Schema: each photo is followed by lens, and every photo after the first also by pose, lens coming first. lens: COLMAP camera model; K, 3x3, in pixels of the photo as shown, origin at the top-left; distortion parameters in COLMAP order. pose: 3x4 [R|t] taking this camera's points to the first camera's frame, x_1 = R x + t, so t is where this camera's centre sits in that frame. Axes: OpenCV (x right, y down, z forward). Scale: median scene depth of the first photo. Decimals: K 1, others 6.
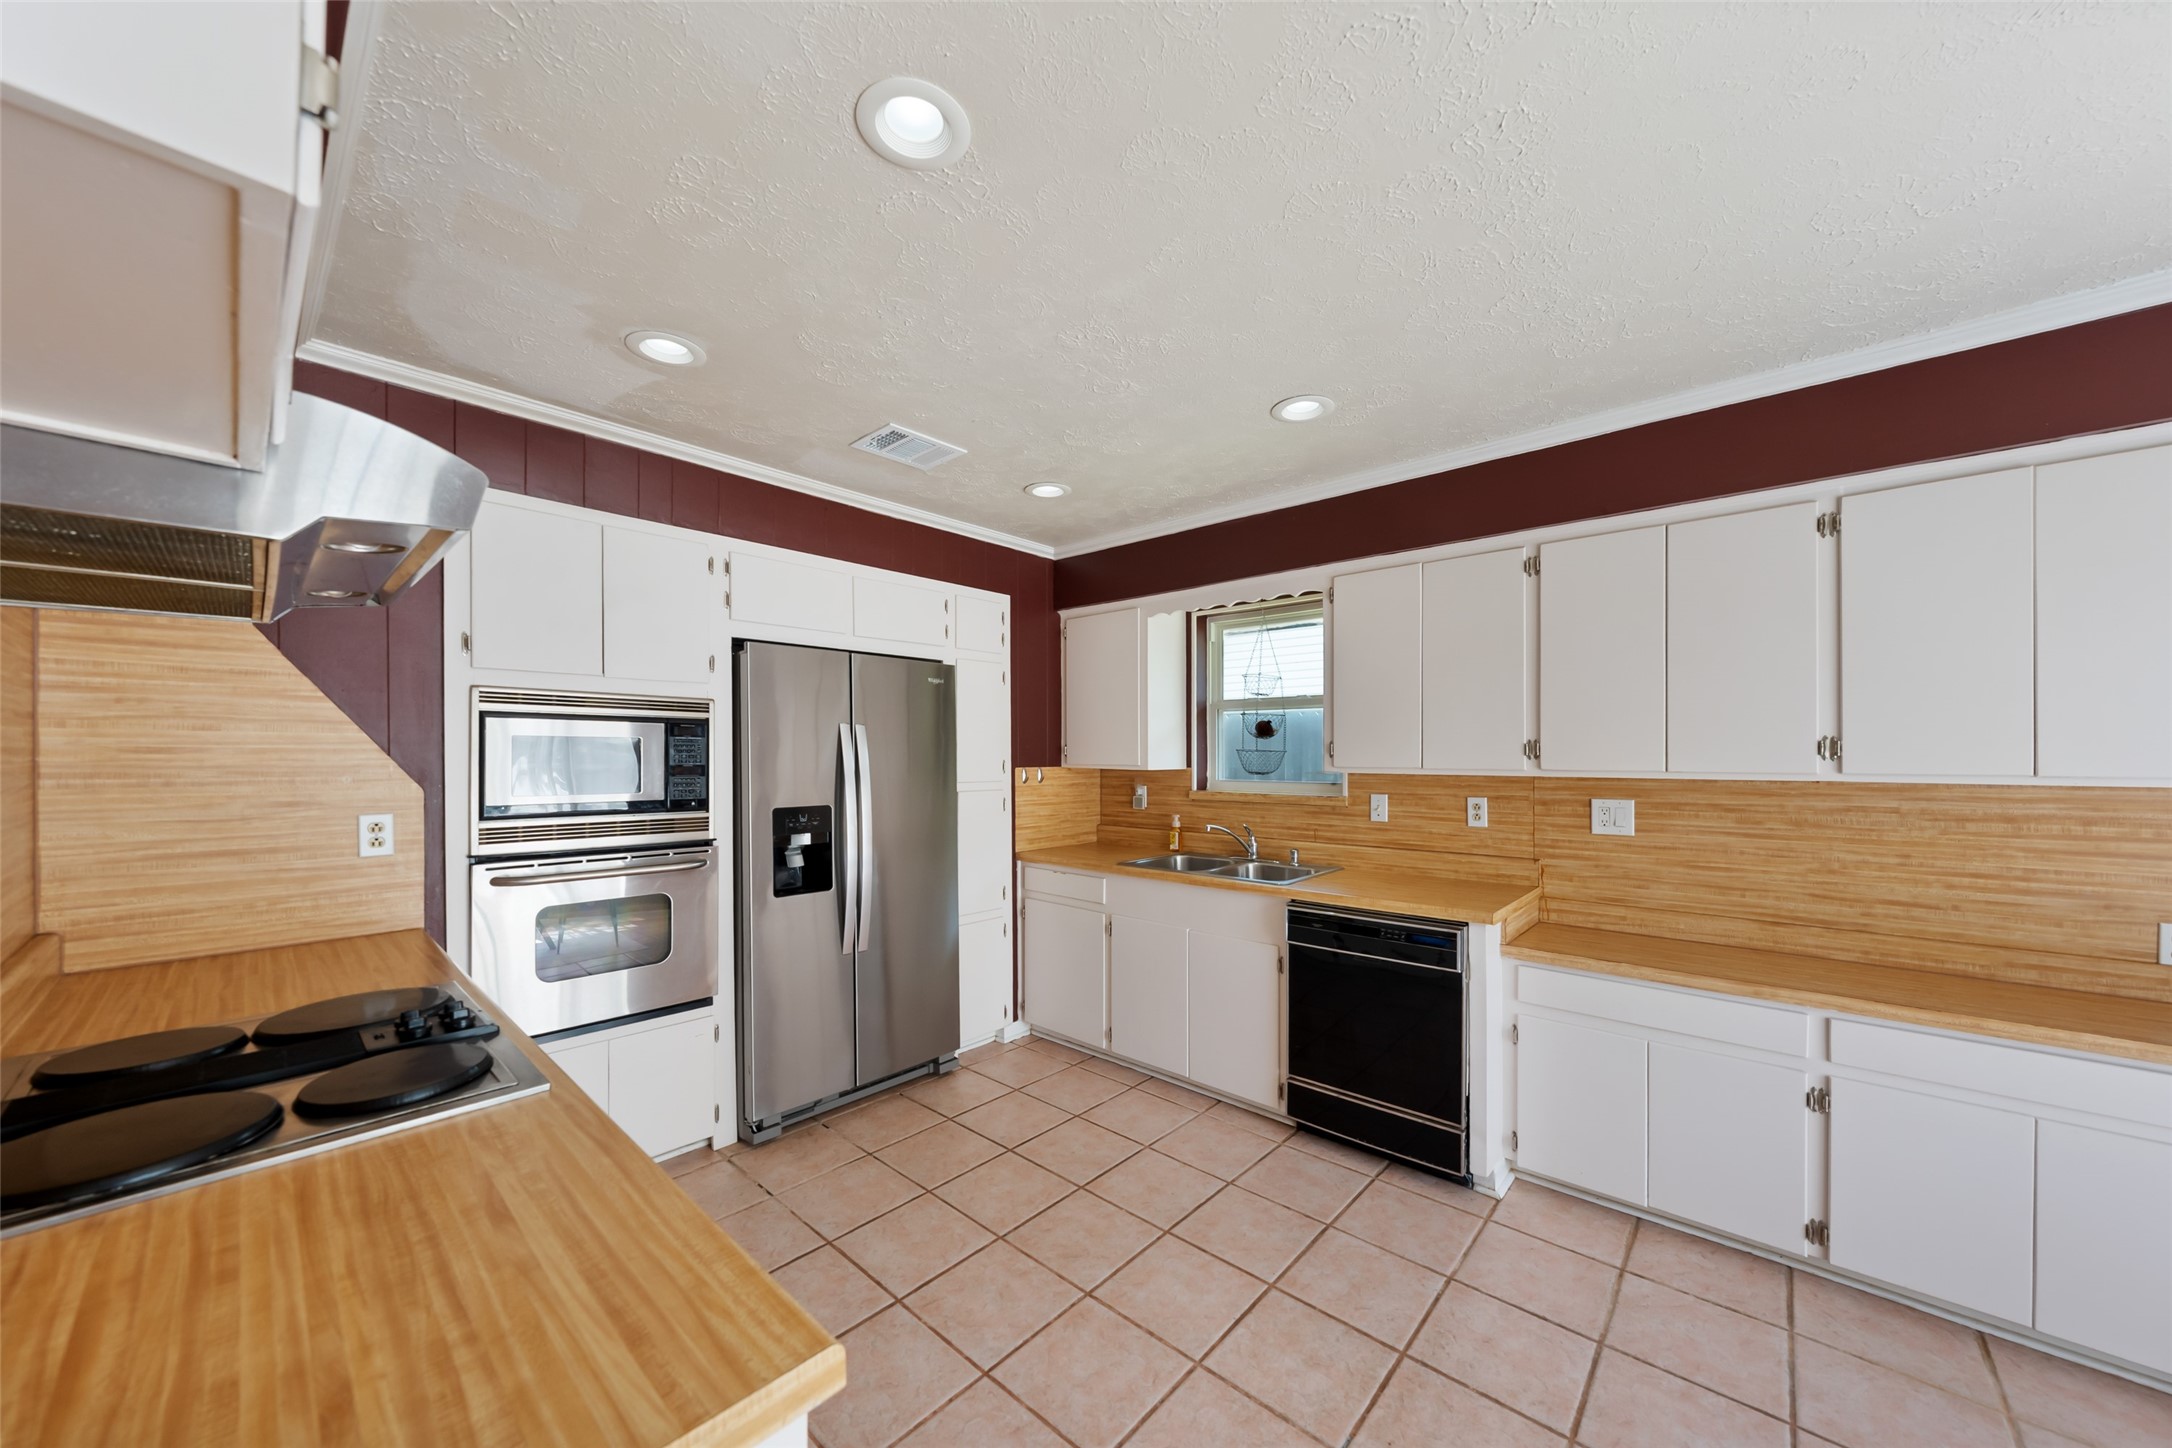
lens RADIAL K [[752.1, 0, 1106.7], [0, 752.1, 756.4], [0, 0, 1]] dist [-0.005045, 0.000730]
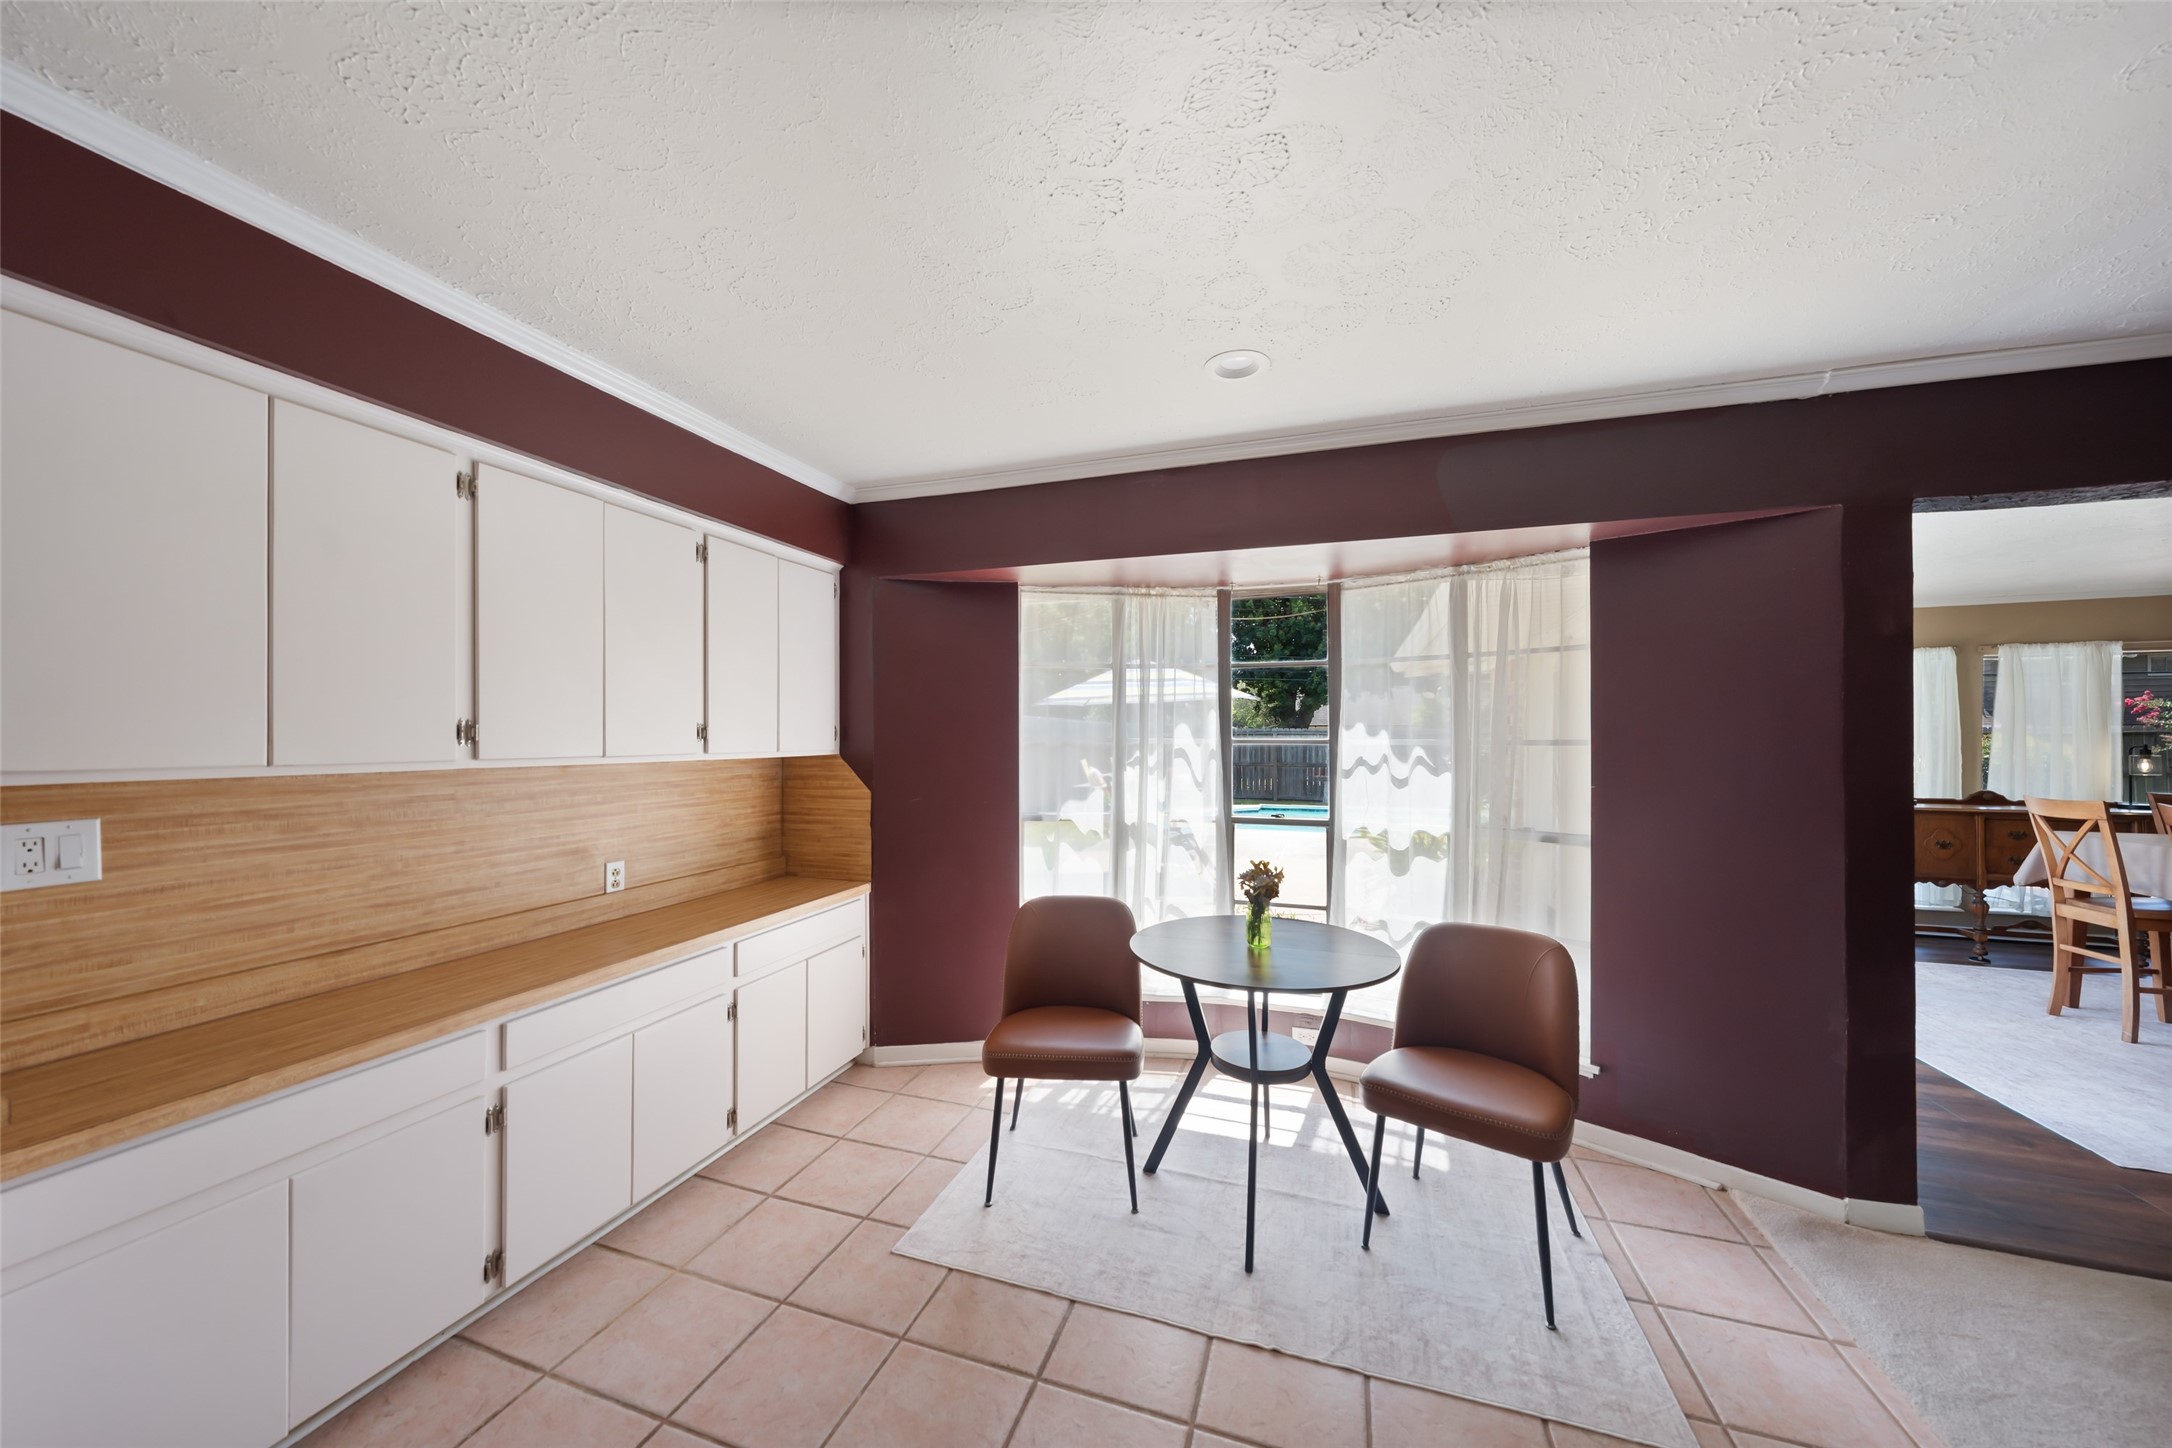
lens RADIAL K [[752.1, 0, 1071.7], [0, 752.1, 732.2], [0, 0, 1]] dist [-0.005045, 0.000730]
pose [[-0.373704, 0.006213, 0.927527, -0.132705], [0.004789, 0.999977, -0.004769, -0.002912], [-0.927536, 0.002659, -0.373725, 0.572006]]
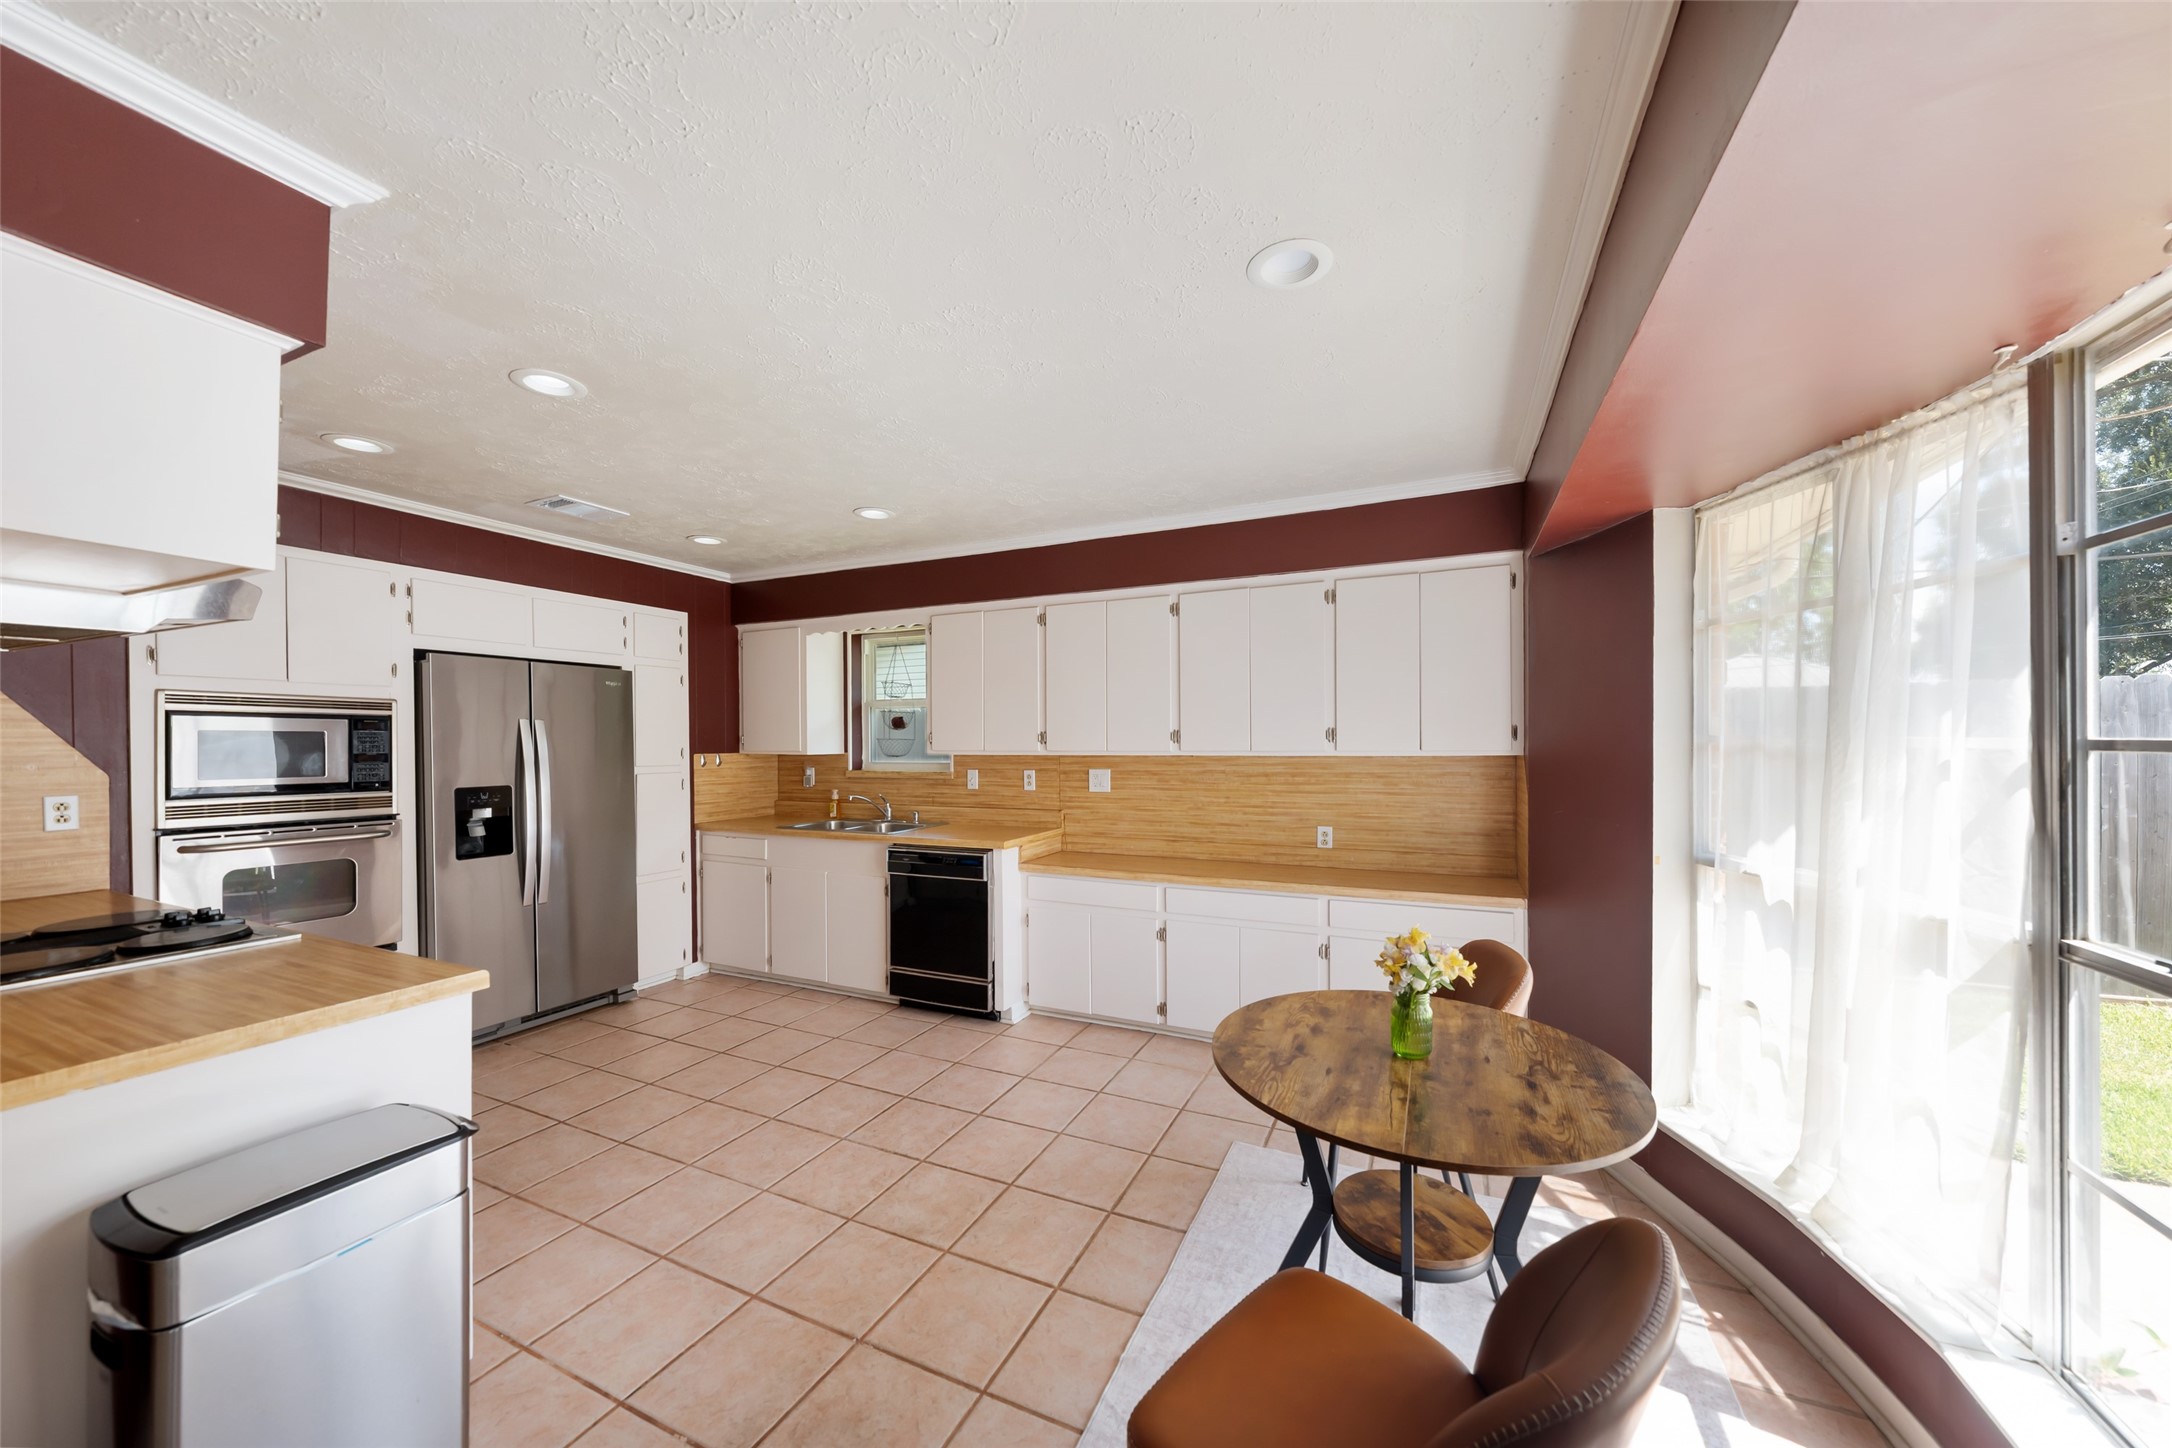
lens RADIAL K [[752.1, 0, 1099.5], [0, 752.1, 741.9], [0, 0, 1]] dist [-0.005045, 0.000730]
pose [[0.957223, -0.006157, 0.289285, 0.244773], [0.006910, 0.999975, -0.001581, 0.003035], [-0.289268, 0.003512, 0.957242, -0.555769]]
